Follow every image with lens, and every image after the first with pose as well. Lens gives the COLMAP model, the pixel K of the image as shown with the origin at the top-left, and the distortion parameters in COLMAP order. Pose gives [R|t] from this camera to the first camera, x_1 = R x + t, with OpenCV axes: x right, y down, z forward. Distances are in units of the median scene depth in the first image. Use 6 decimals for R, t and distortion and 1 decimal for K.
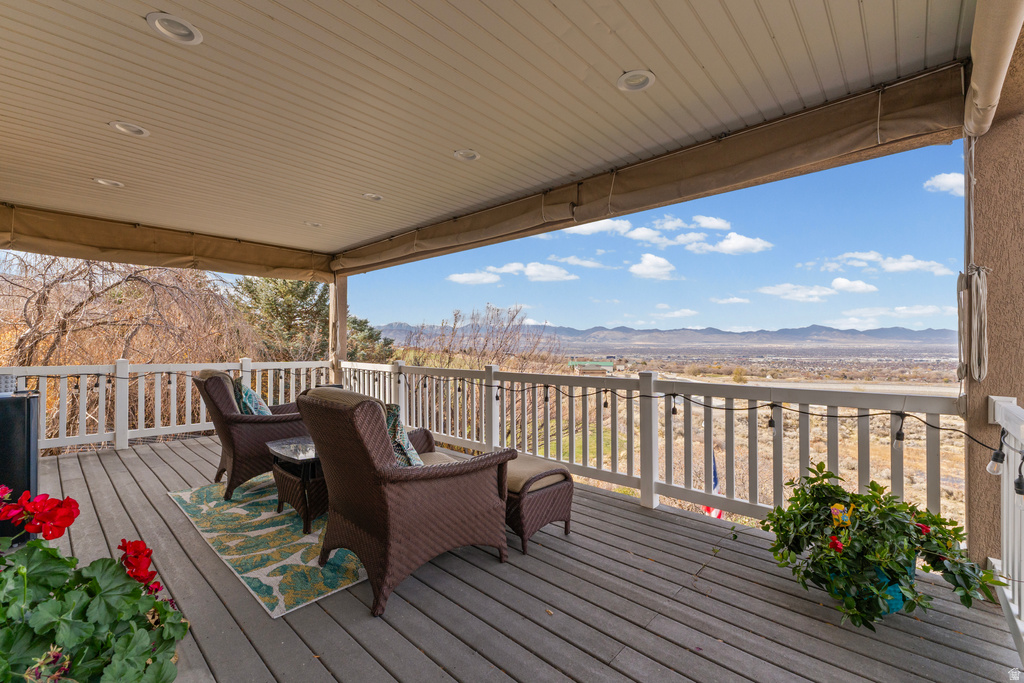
lens RADIAL K [[434.0, 0, 518.7], [0, 434.0, 342.7], [0, 0, 1]] dist [0.006531, 0.000176]
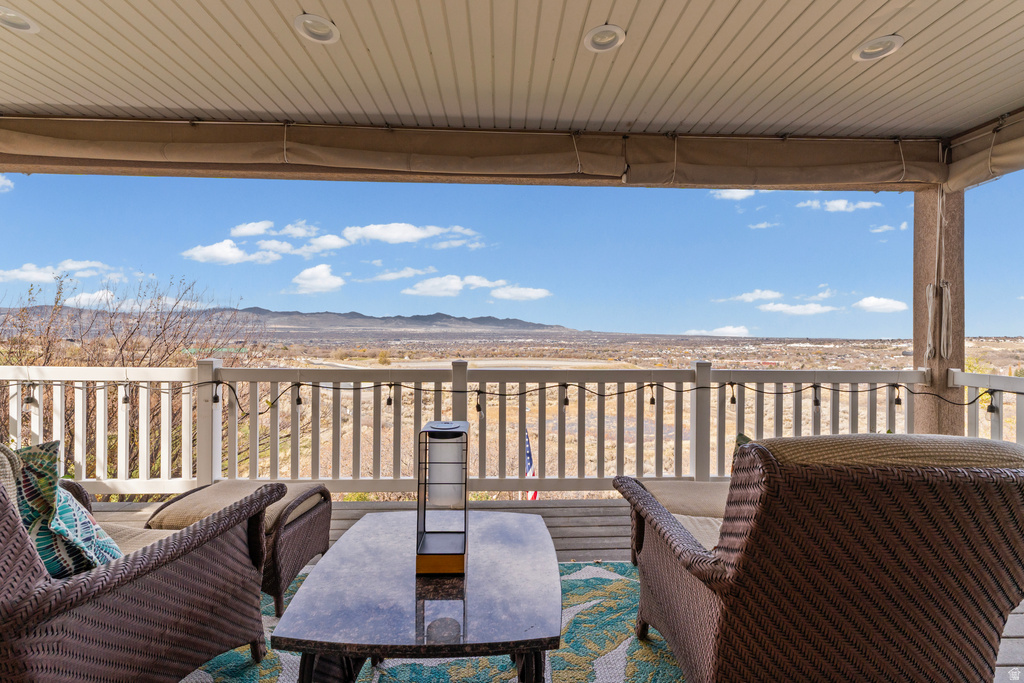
lens RADIAL K [[439.8, 0, 519.5], [0, 439.8, 331.2], [0, 0, 1]] dist [0.006281, 0.000188]
pose [[0.712446, 0.003462, 0.701718, -0.508714], [-0.010882, 0.999922, 0.006116, 0.000239], [-0.701642, -0.011994, 0.712428, 0.466802]]
